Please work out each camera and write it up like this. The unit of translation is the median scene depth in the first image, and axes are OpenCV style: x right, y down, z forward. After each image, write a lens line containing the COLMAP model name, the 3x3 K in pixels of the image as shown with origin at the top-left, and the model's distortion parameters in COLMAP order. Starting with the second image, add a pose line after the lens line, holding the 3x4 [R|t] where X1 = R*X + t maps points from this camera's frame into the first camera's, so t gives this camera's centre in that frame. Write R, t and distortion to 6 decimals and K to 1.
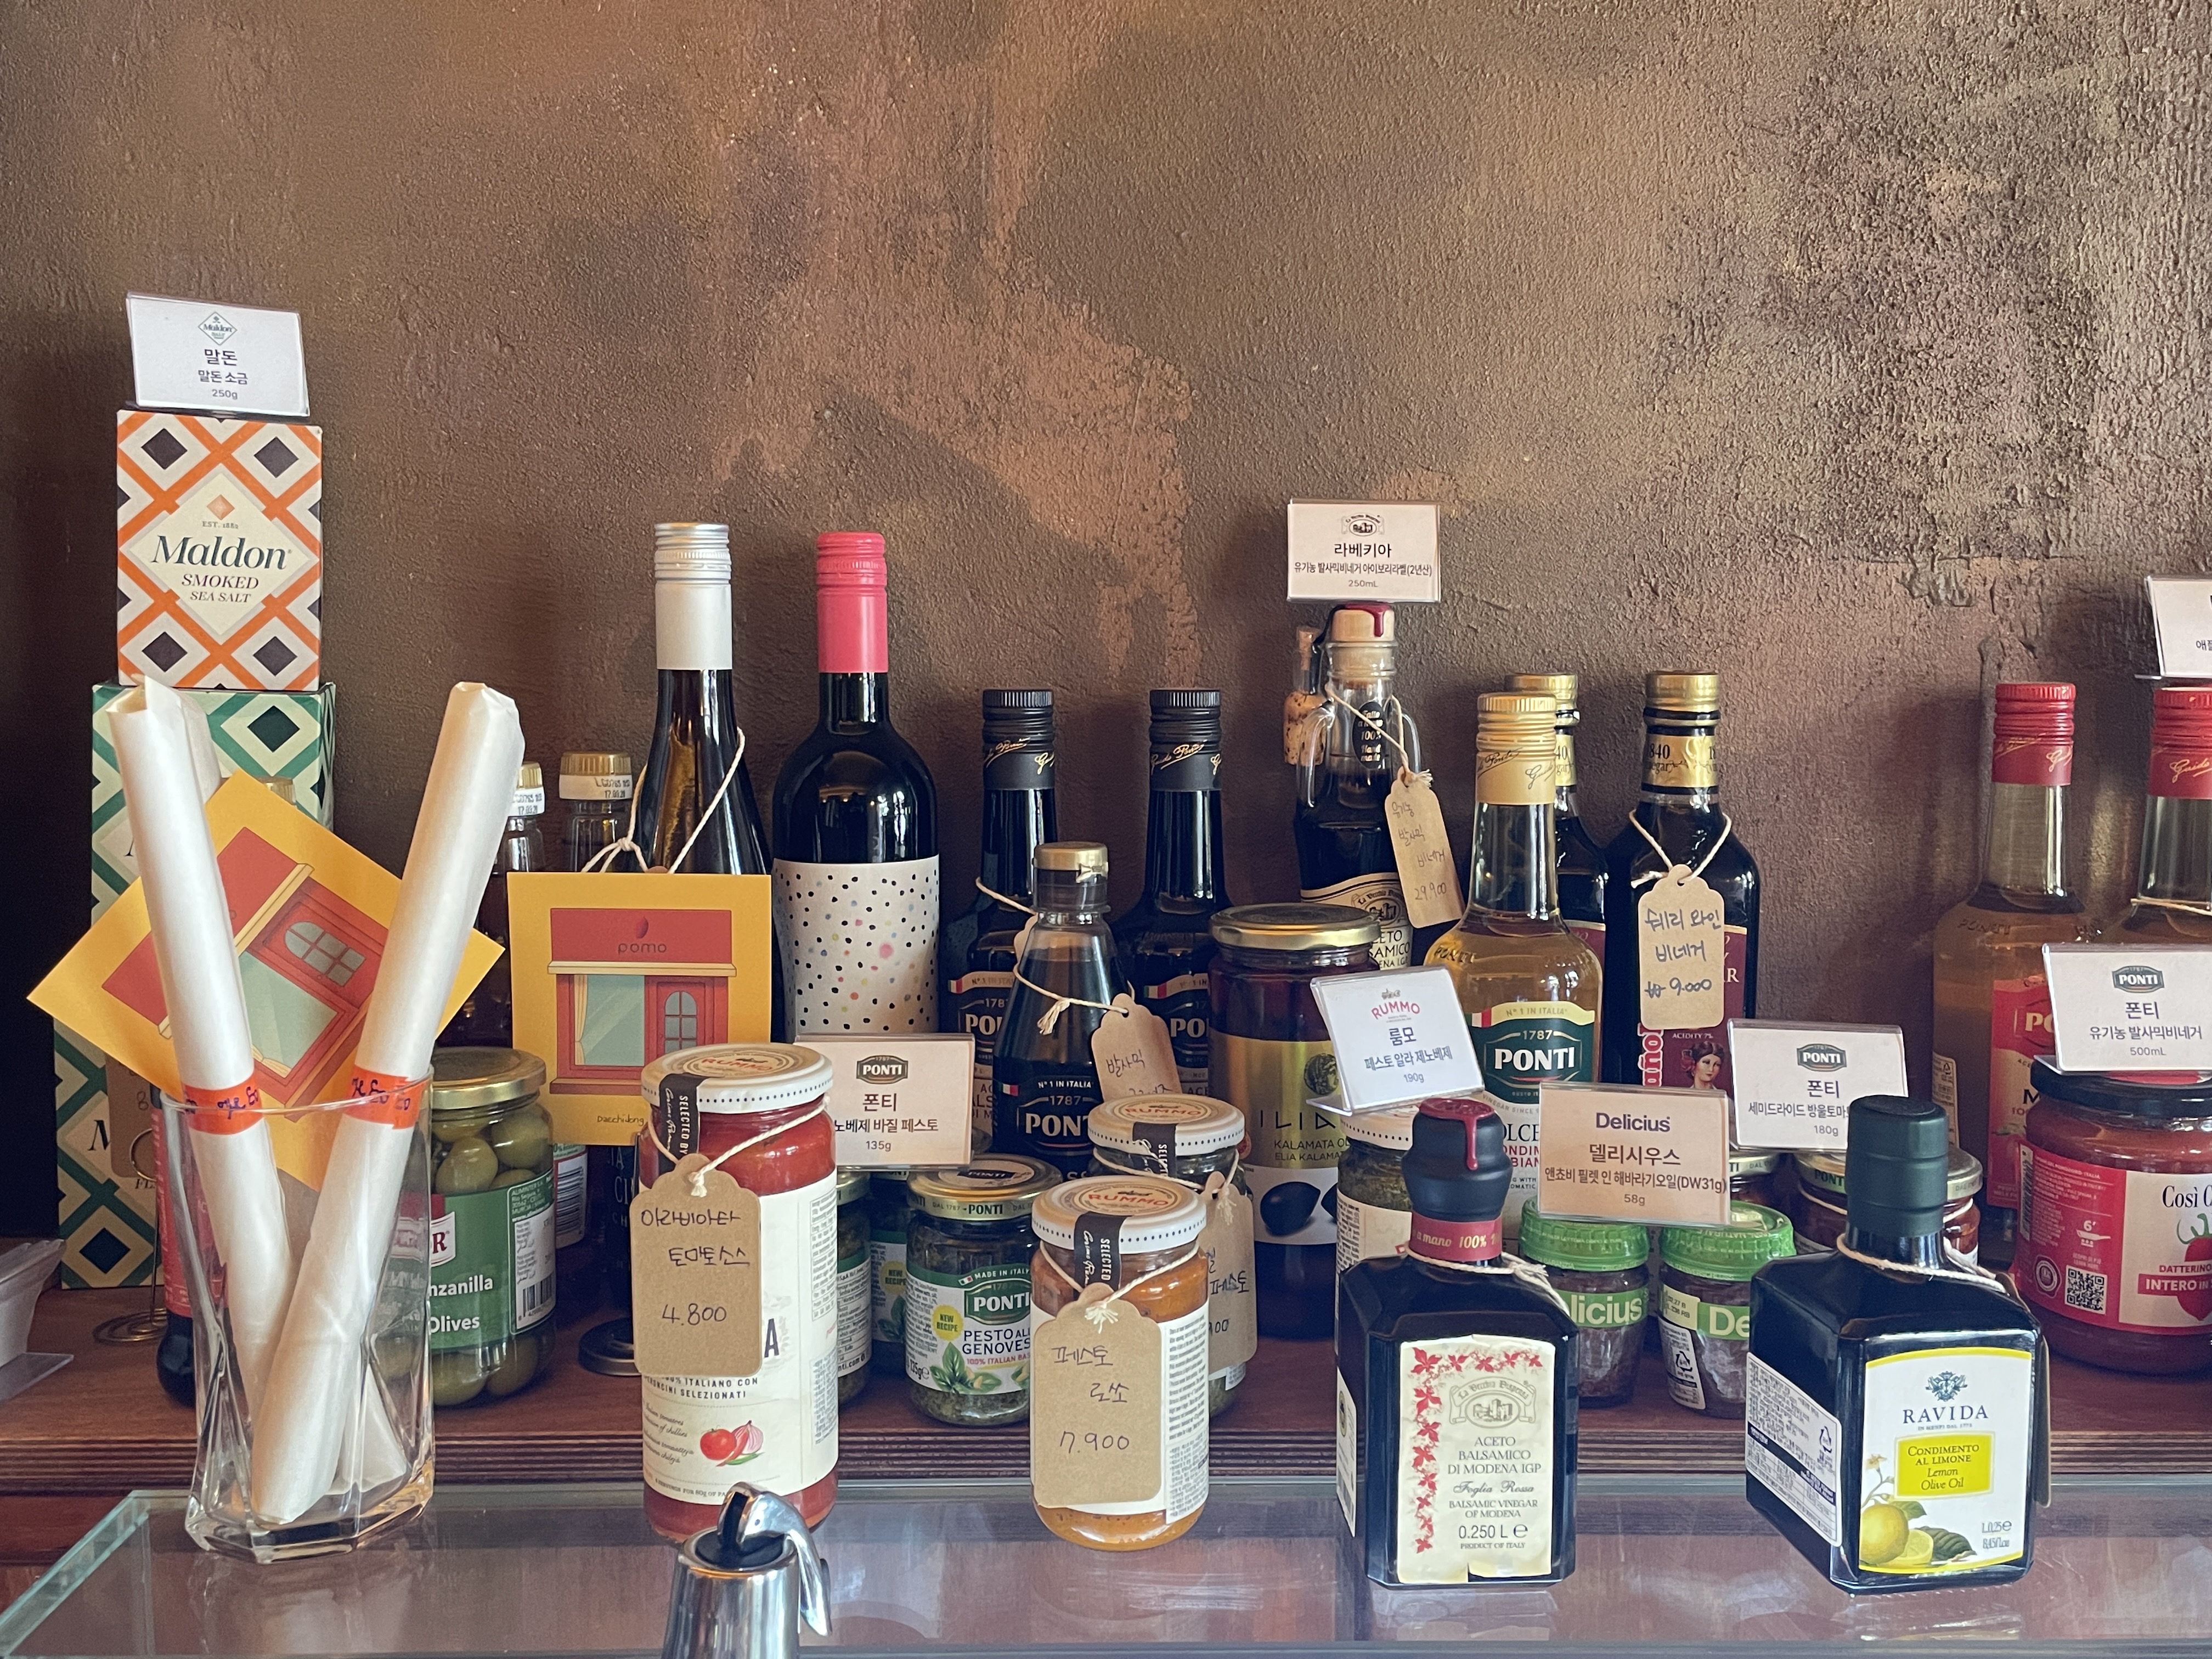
lens RADIAL K [[1989.3, 0, 1106.0], [0, 1989.3, 827.8], [0, 0, 1]] dist [0.019600, 0.000773]
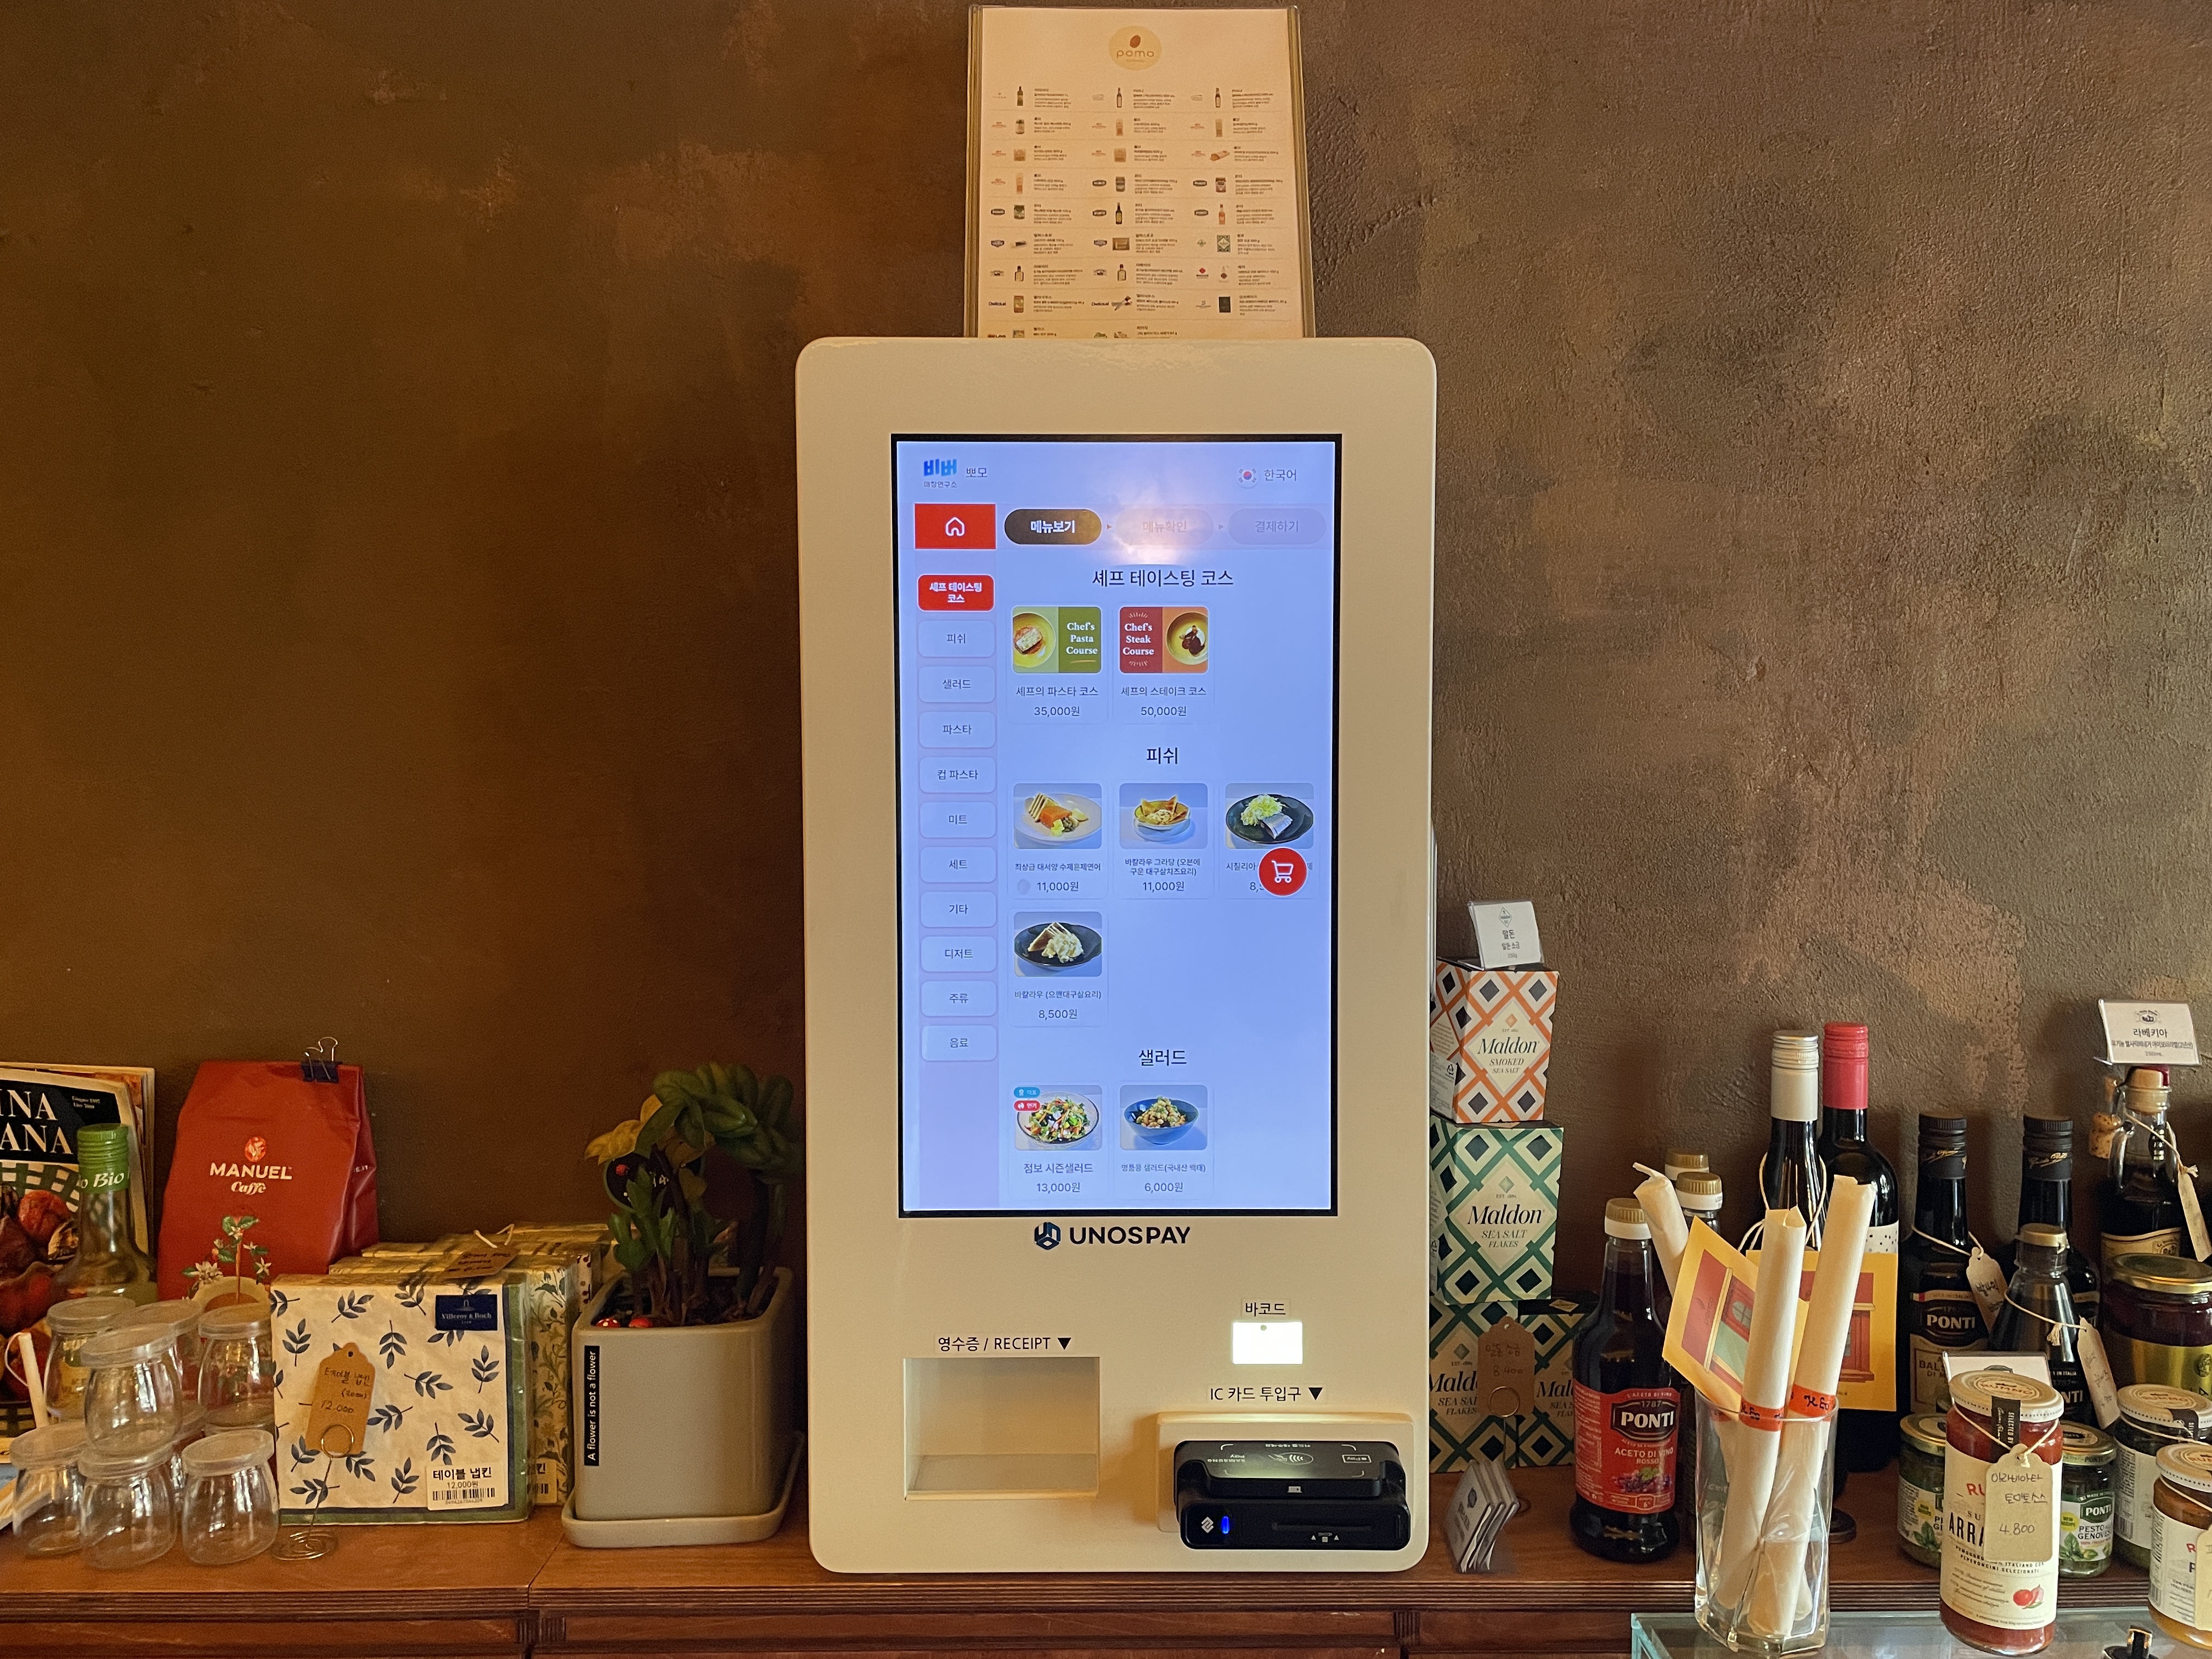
lens RADIAL K [[1683.5, 0, 1105.5], [0, 1683.5, 831.3], [0, 0, 1]] dist [-0.009958, -0.015392]
pose [[0.998205, -0.001897, -0.059855, -0.666721], [-0.002798, 0.996929, -0.078256, -0.196929], [0.059820, 0.078283, 0.995135, -0.468499]]
